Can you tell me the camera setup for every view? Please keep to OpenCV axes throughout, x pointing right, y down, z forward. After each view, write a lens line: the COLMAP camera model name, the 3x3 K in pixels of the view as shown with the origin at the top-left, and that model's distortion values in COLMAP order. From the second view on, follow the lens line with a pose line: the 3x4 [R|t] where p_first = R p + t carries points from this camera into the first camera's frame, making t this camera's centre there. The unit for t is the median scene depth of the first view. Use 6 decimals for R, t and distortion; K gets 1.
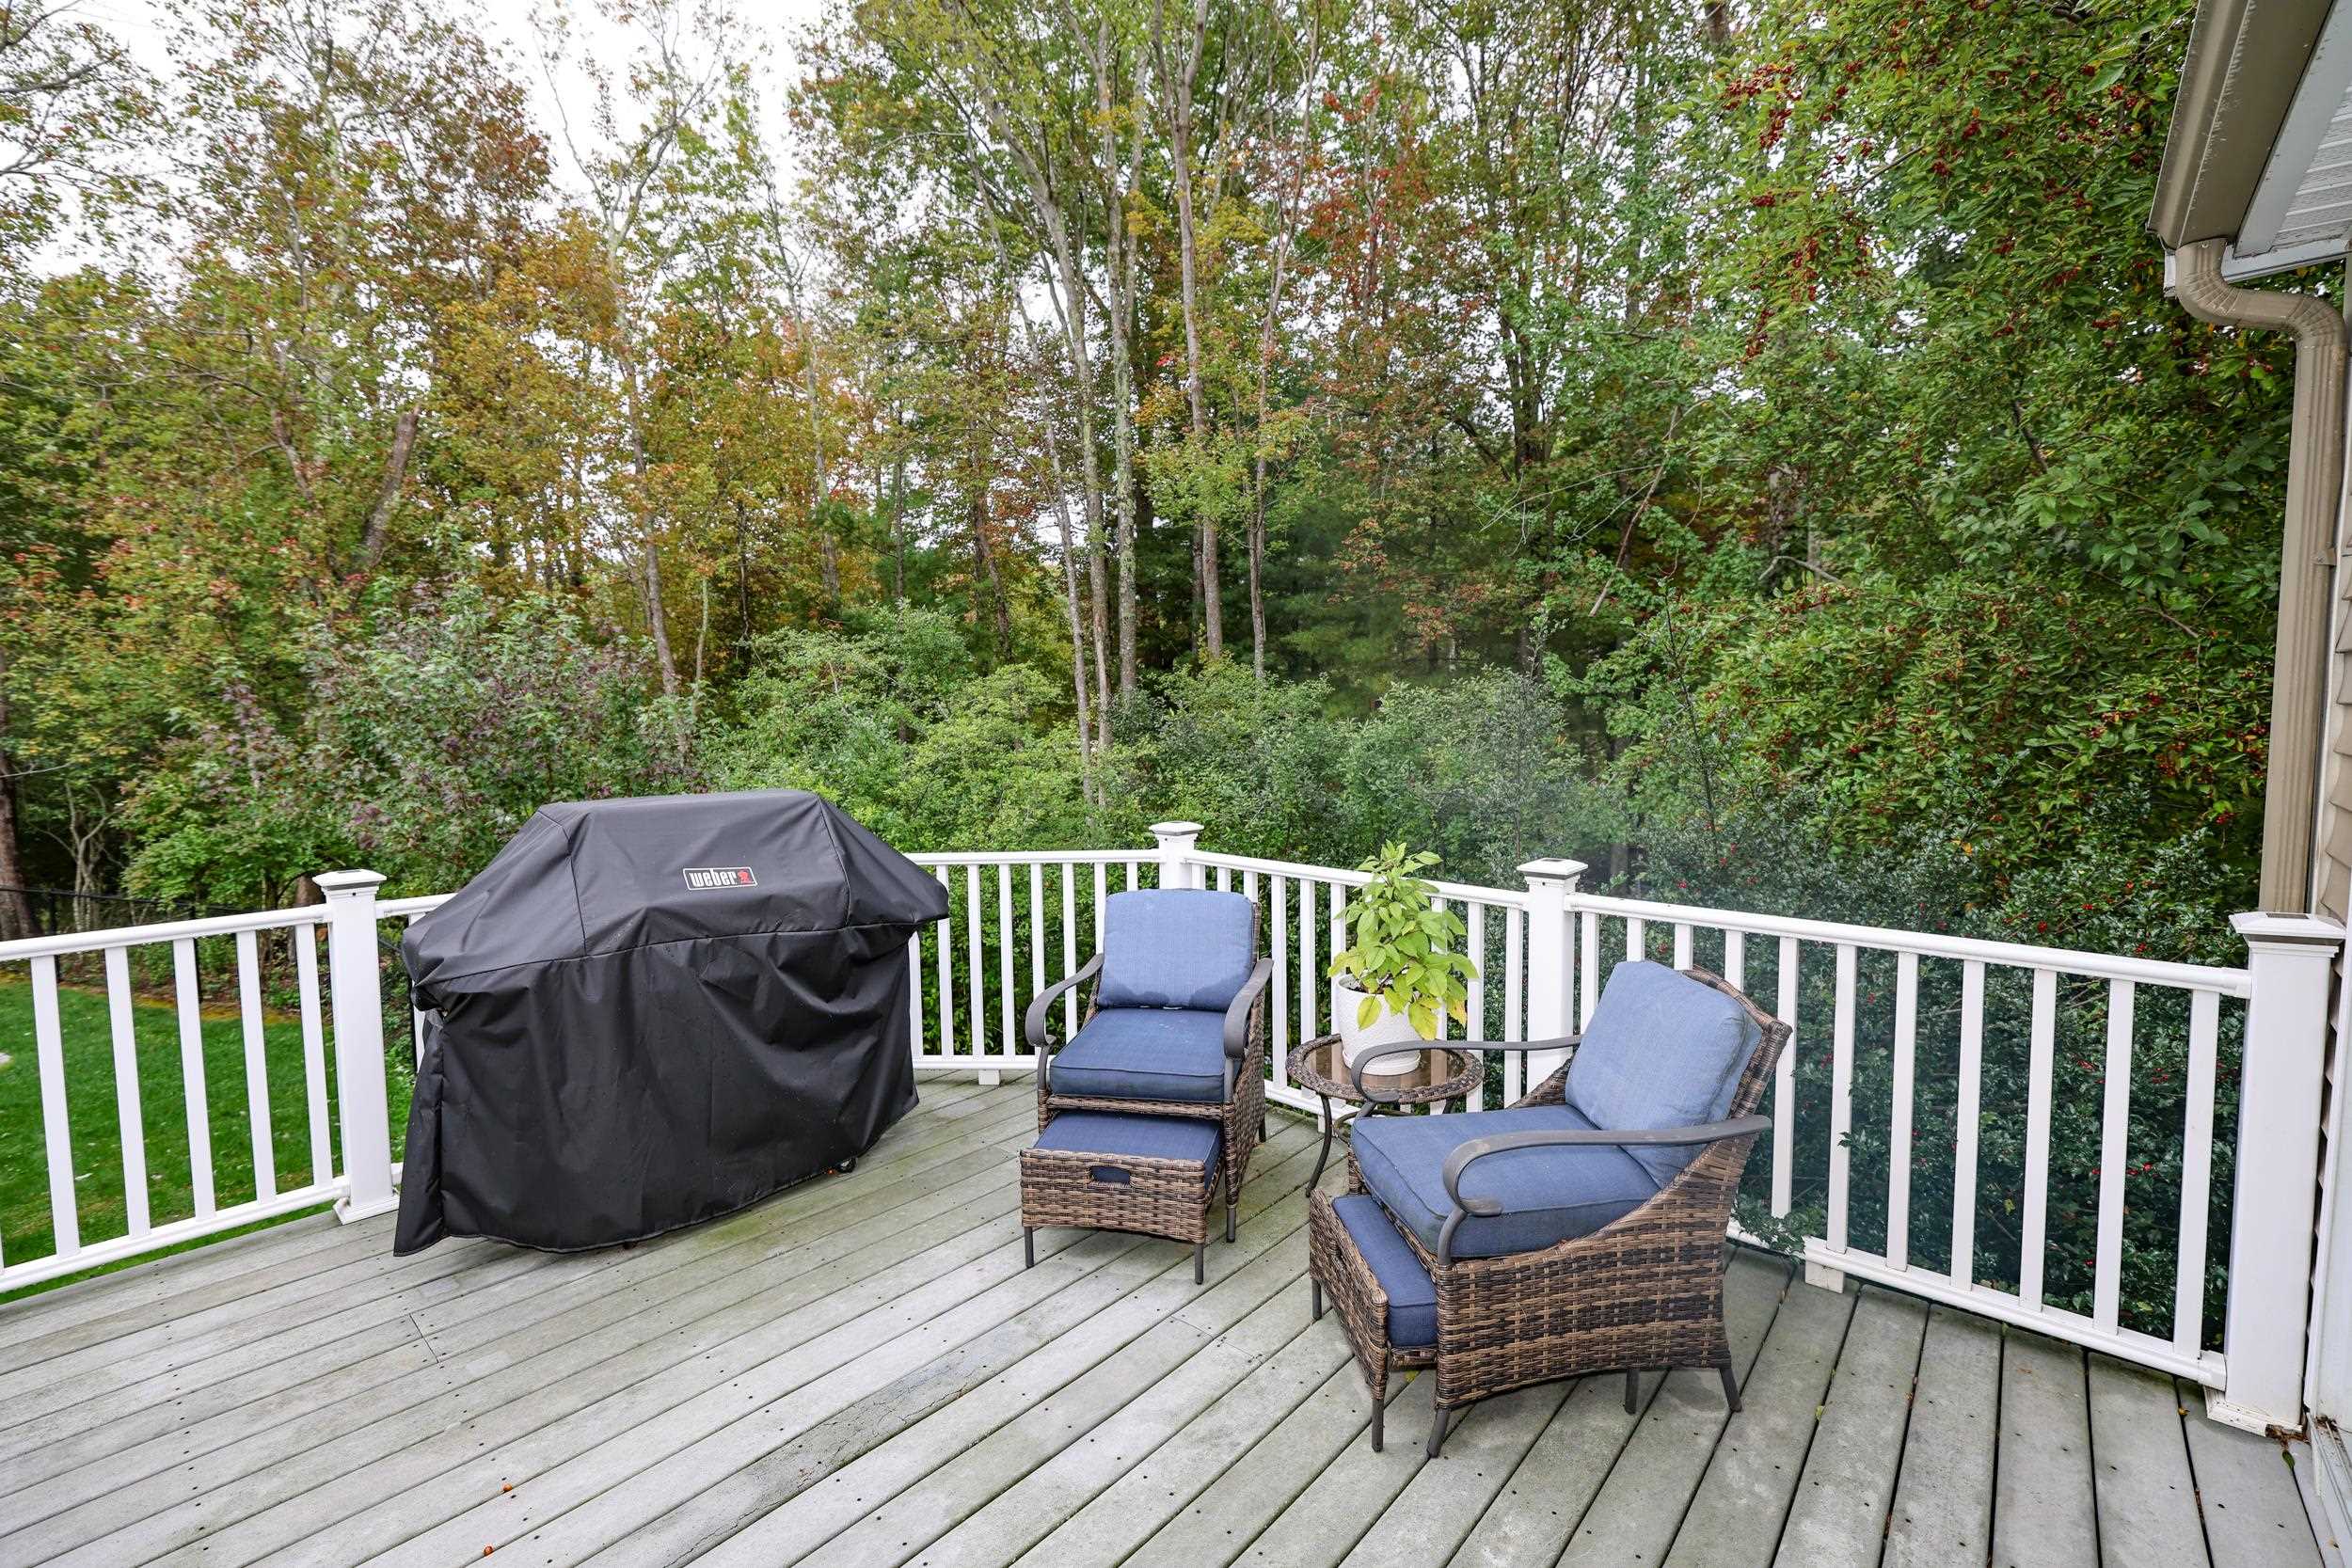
lens RADIAL K [[1001.4, 0, 1176.0], [0, 1001.4, 784.0], [0, 0, 1]] dist [0.000355, 0.000196]
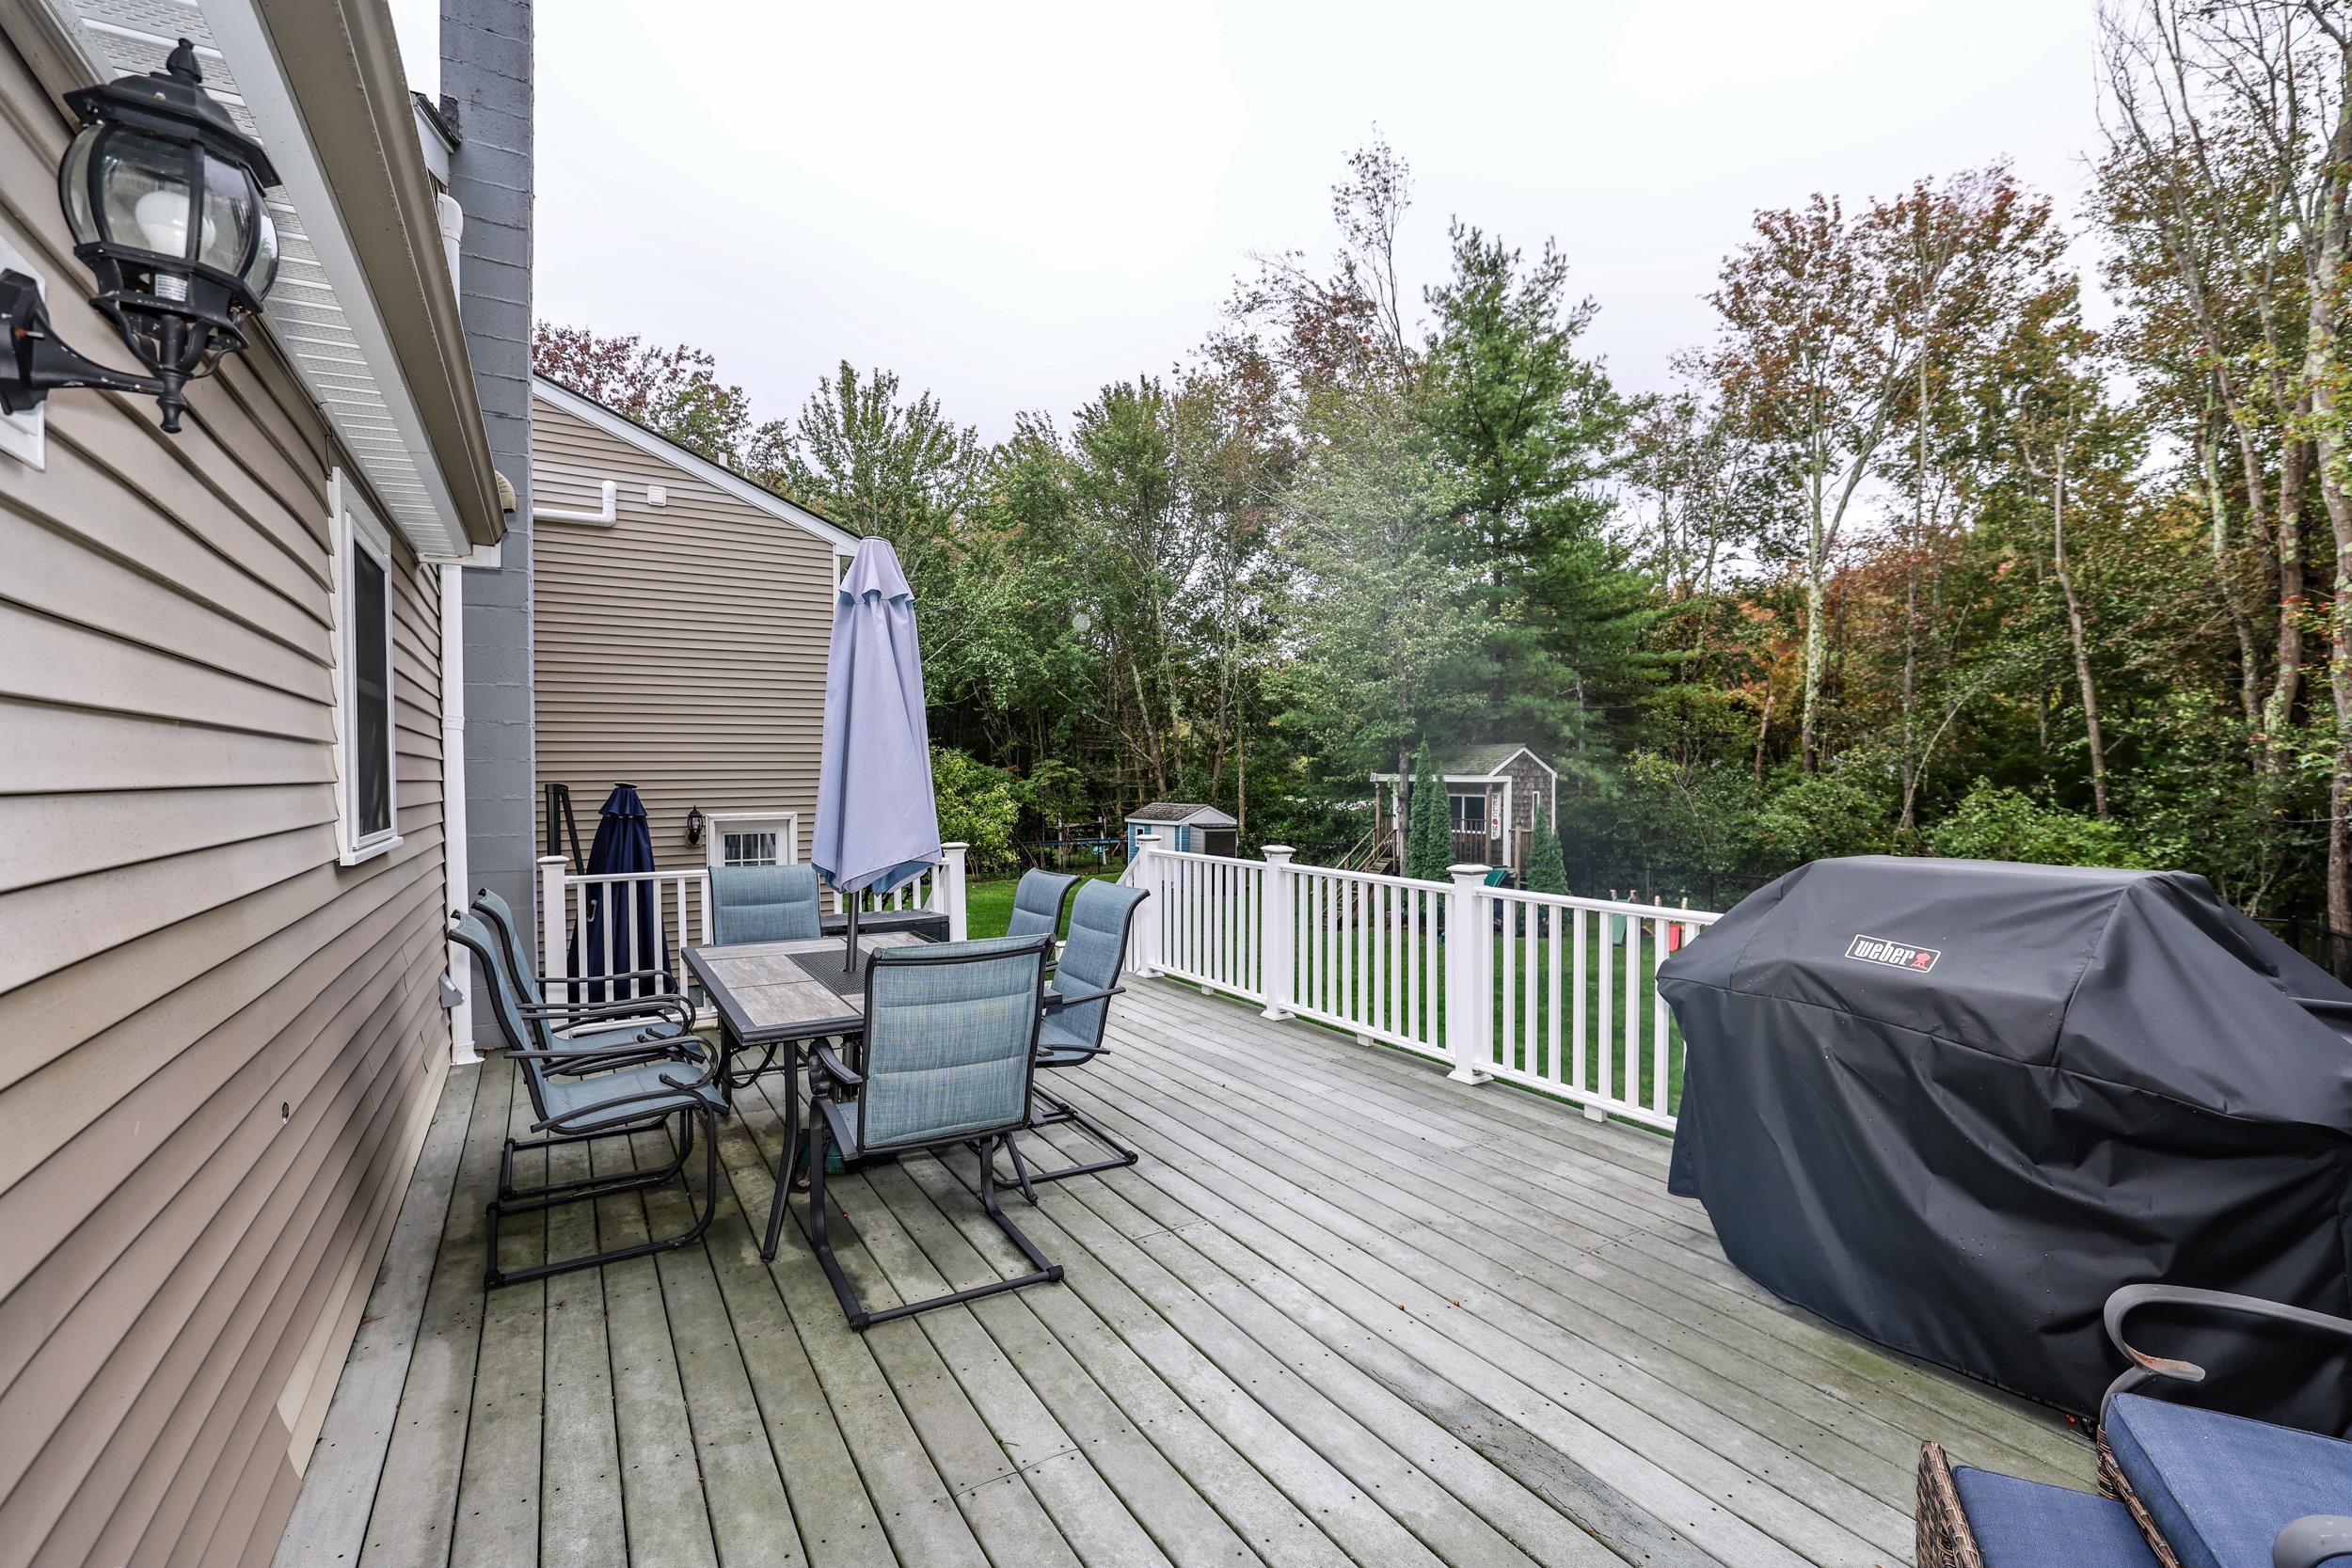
lens RADIAL K [[1026.0, 0, 1176.0], [0, 1026.0, 784.0], [0, 0, 1]] dist [-0.040297, 0.000206]
pose [[-0.297888, 0.013540, -0.954505, 0.711216], [-0.058032, 0.997793, 0.032265, -0.054989], [0.952835, 0.065003, -0.296445, 0.857262]]
